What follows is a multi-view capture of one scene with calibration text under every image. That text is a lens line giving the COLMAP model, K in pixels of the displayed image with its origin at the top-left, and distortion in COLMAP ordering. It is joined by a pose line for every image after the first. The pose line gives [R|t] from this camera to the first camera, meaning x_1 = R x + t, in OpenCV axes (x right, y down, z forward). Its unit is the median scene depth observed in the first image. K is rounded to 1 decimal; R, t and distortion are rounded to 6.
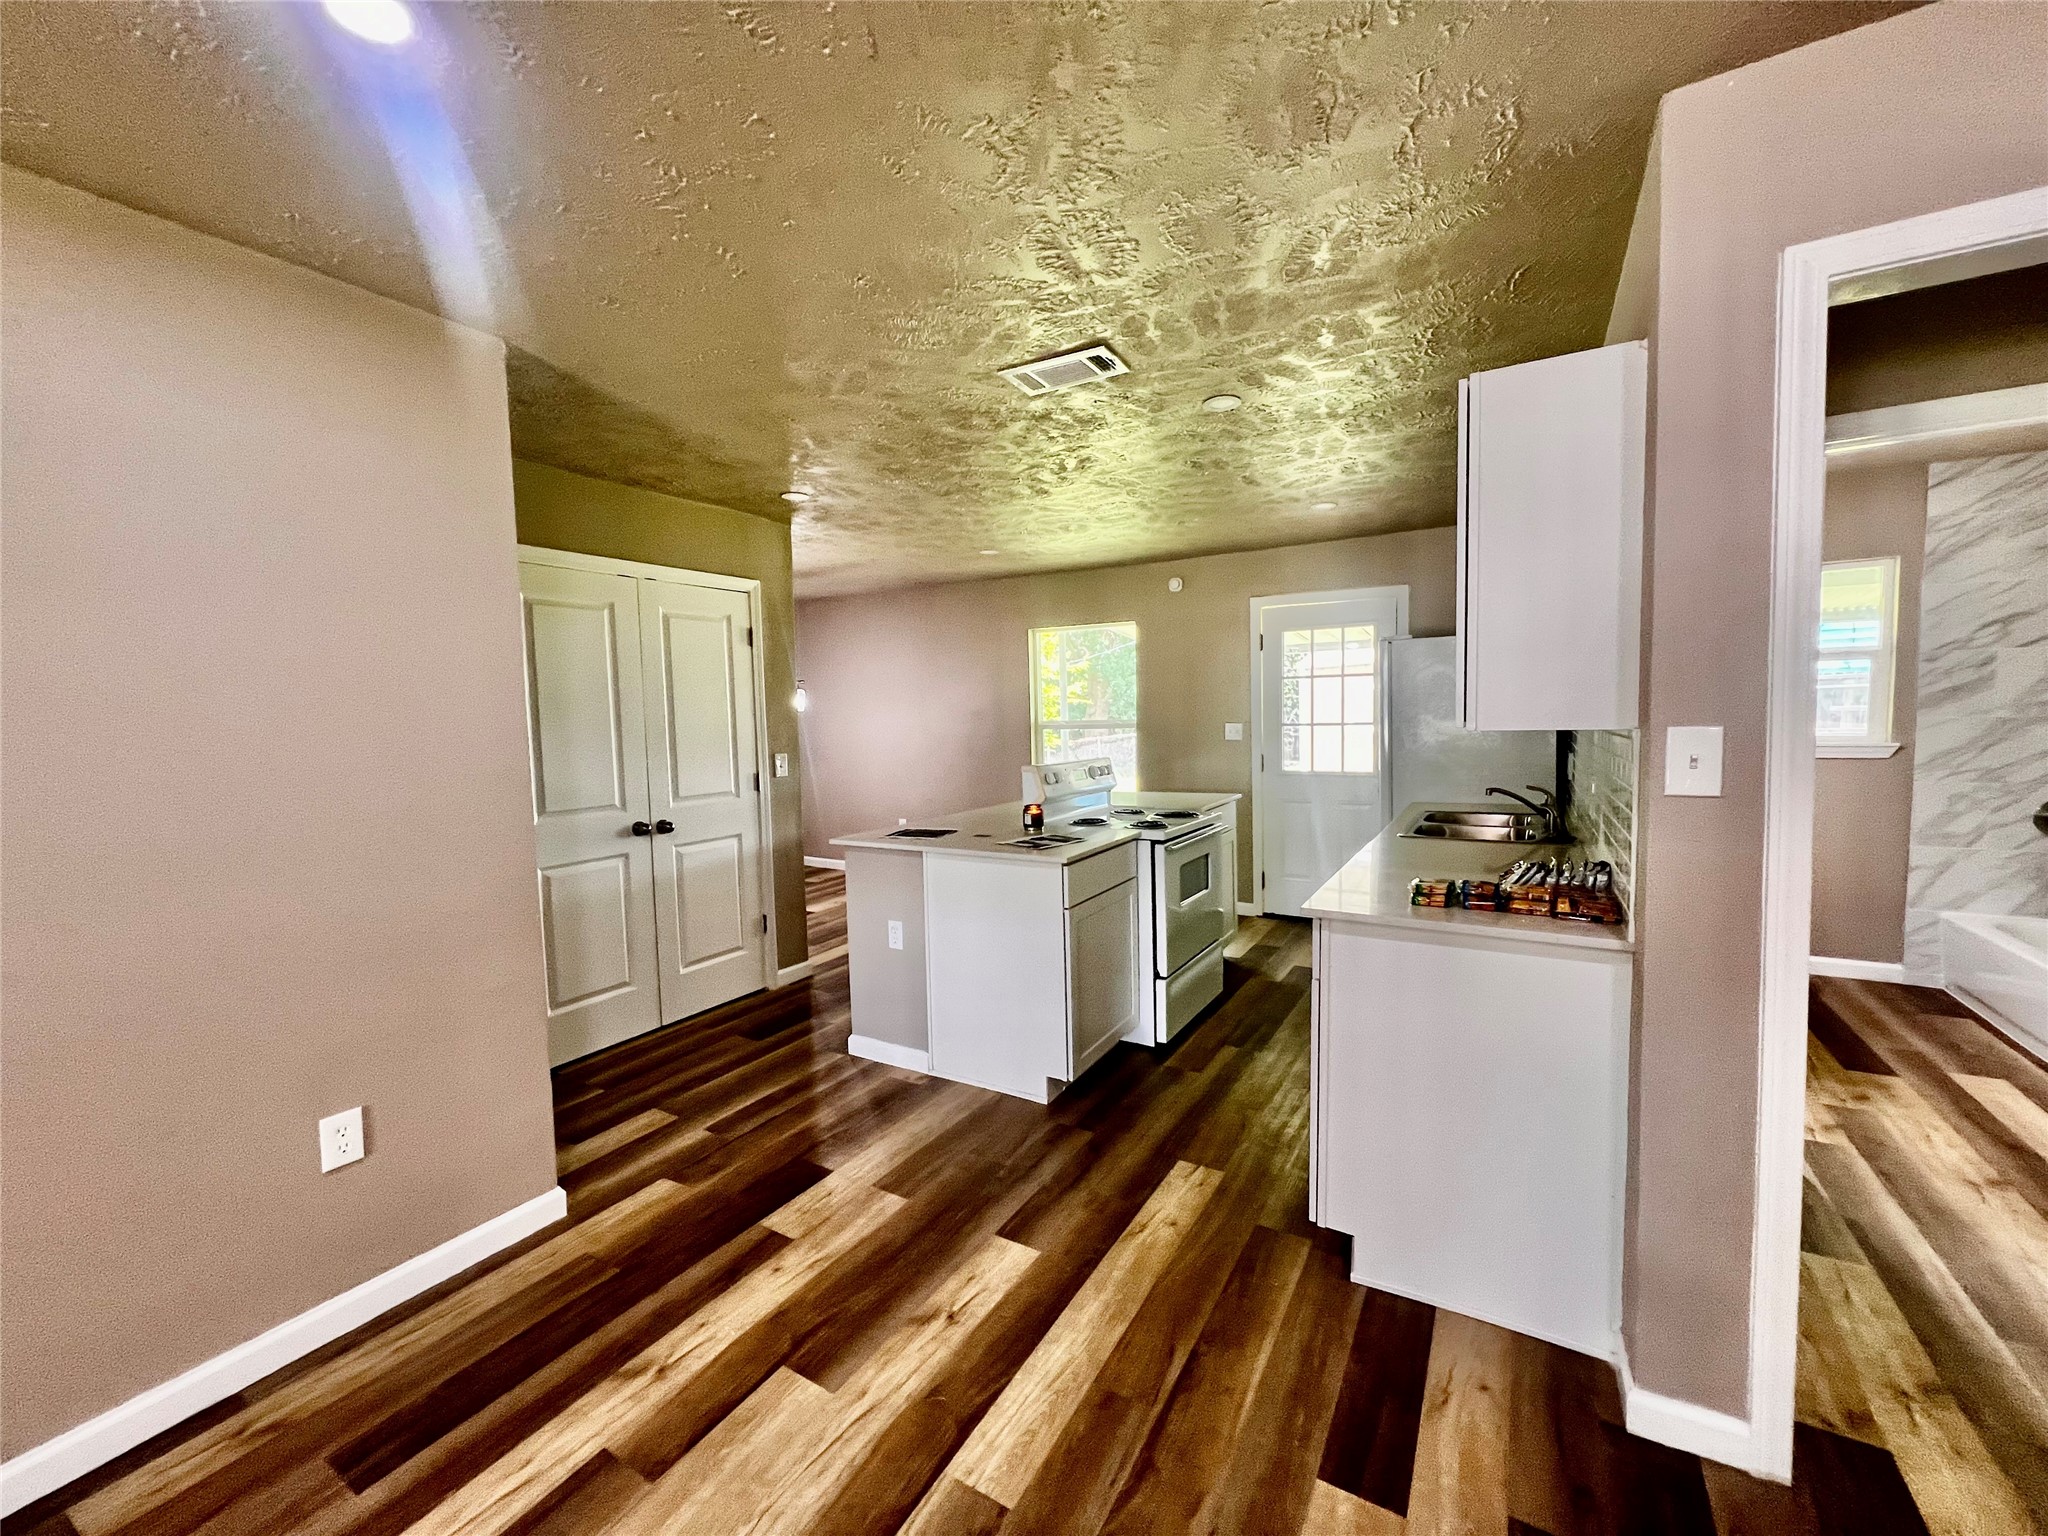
lens RADIAL K [[819.3, 0, 1024.8], [0, 819.3, 765.7], [0, 0, 1]] dist [-0.003502, 0.001214]
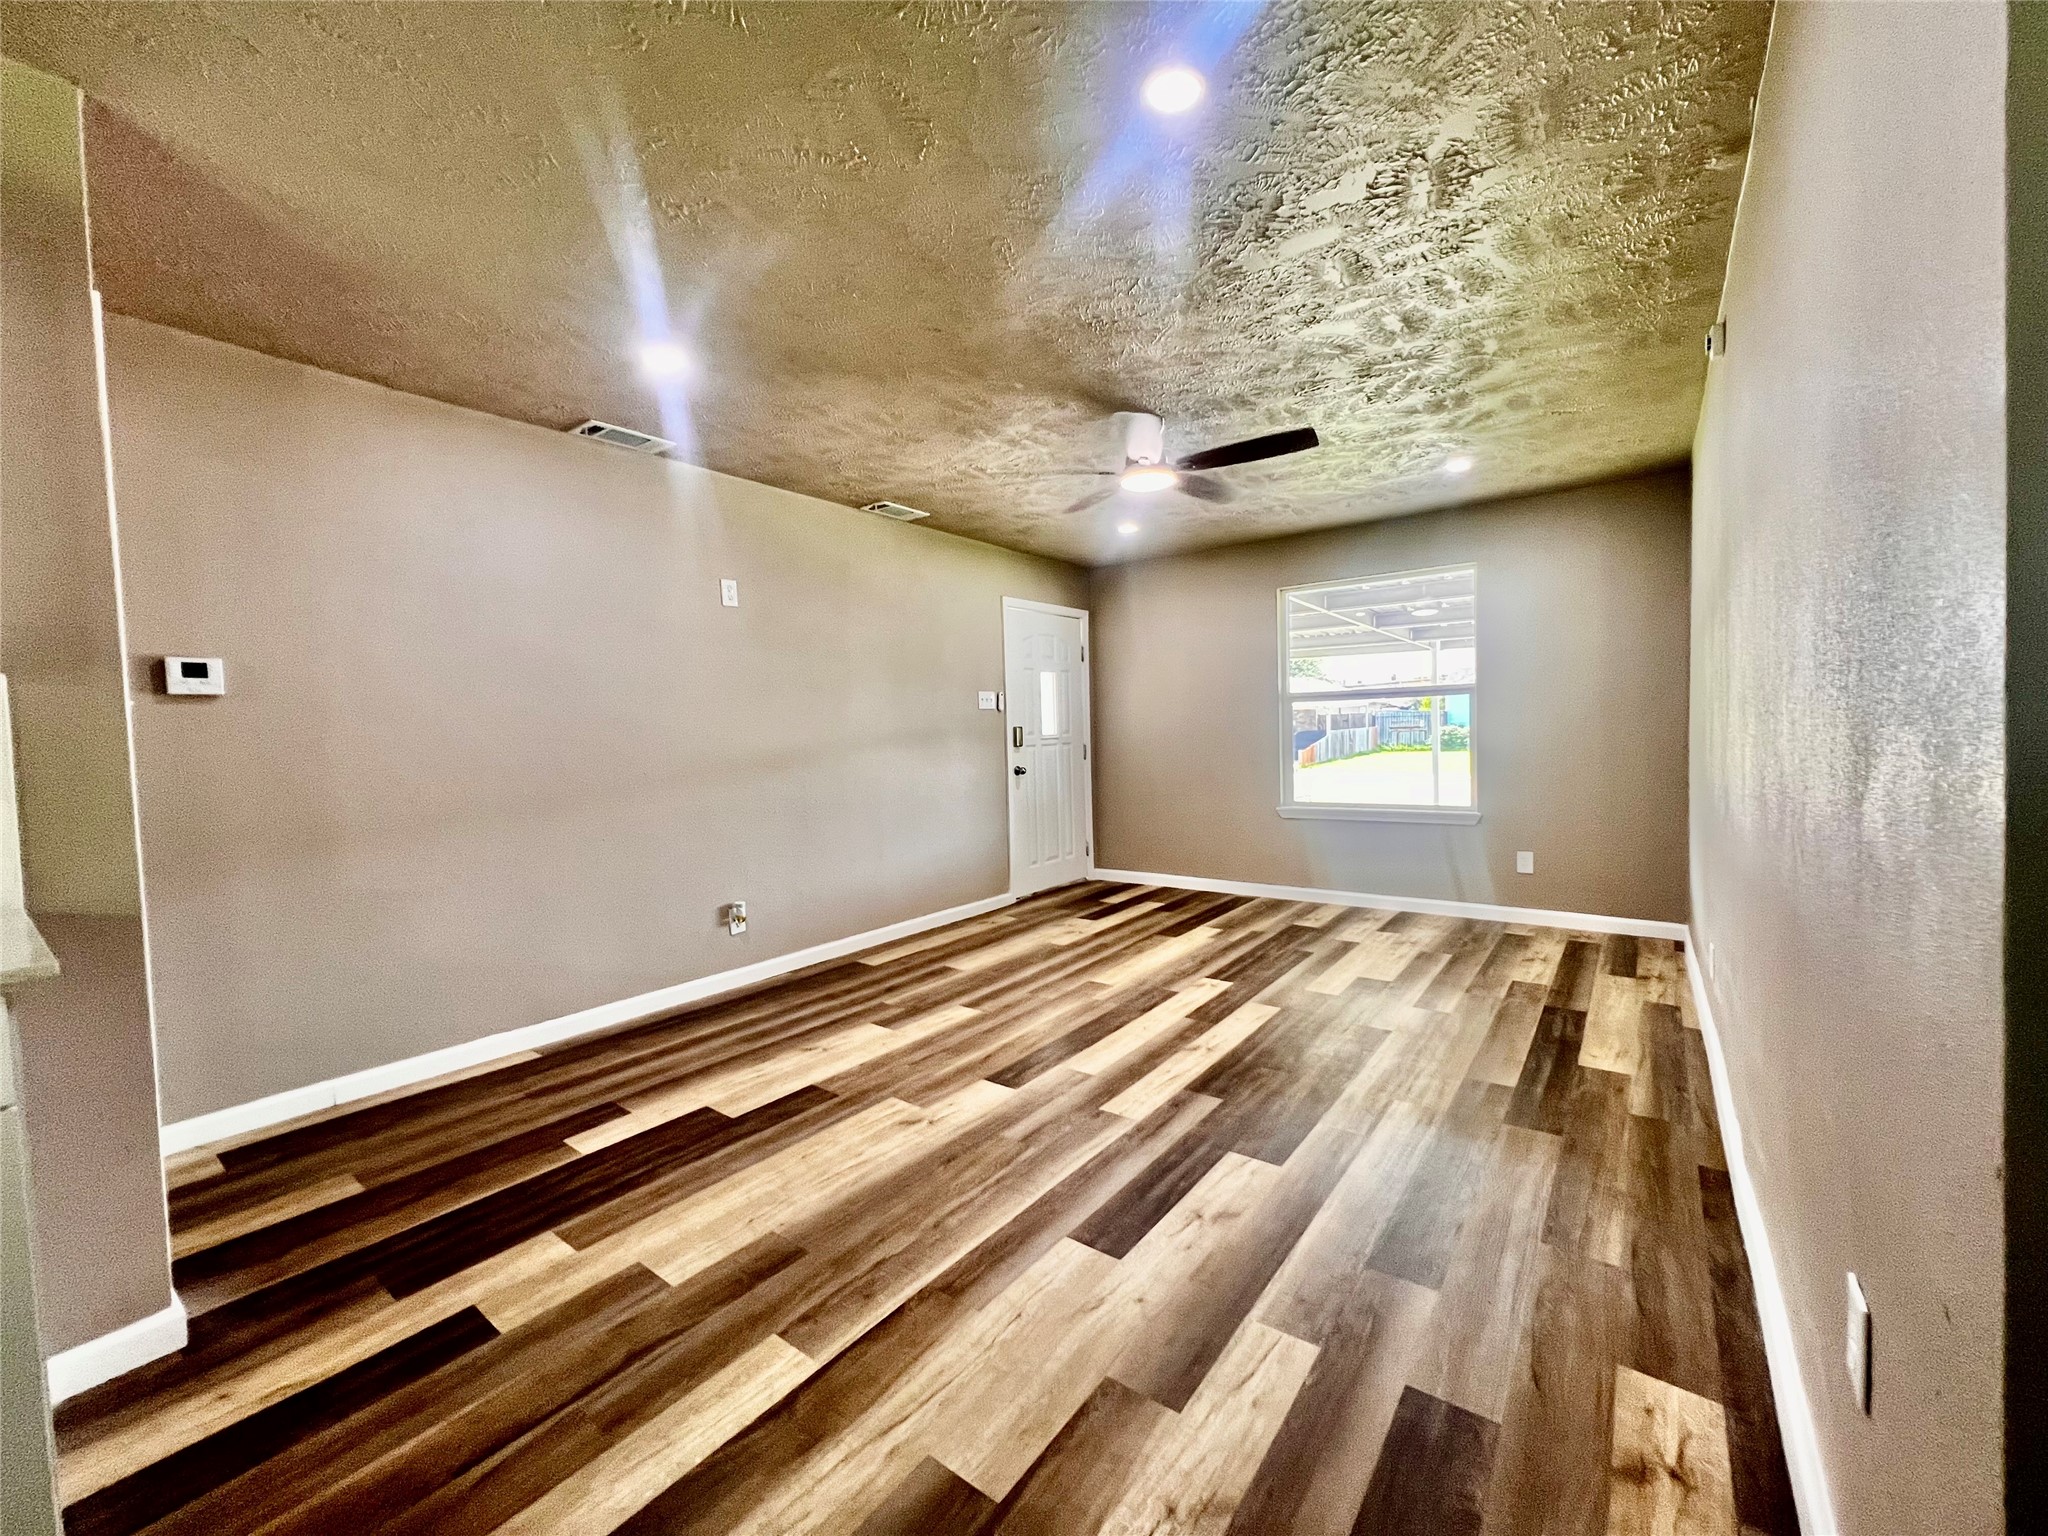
lens RADIAL K [[819.3, 0, 1024.1], [0, 819.3, 771.1], [0, 0, 1]] dist [-0.003502, 0.001214]
pose [[-0.992988, 0.044970, 0.109329, -0.399520], [0.057045, 0.992298, 0.109957, 0.022884], [-0.103542, 0.115423, -0.987905, 1.535553]]
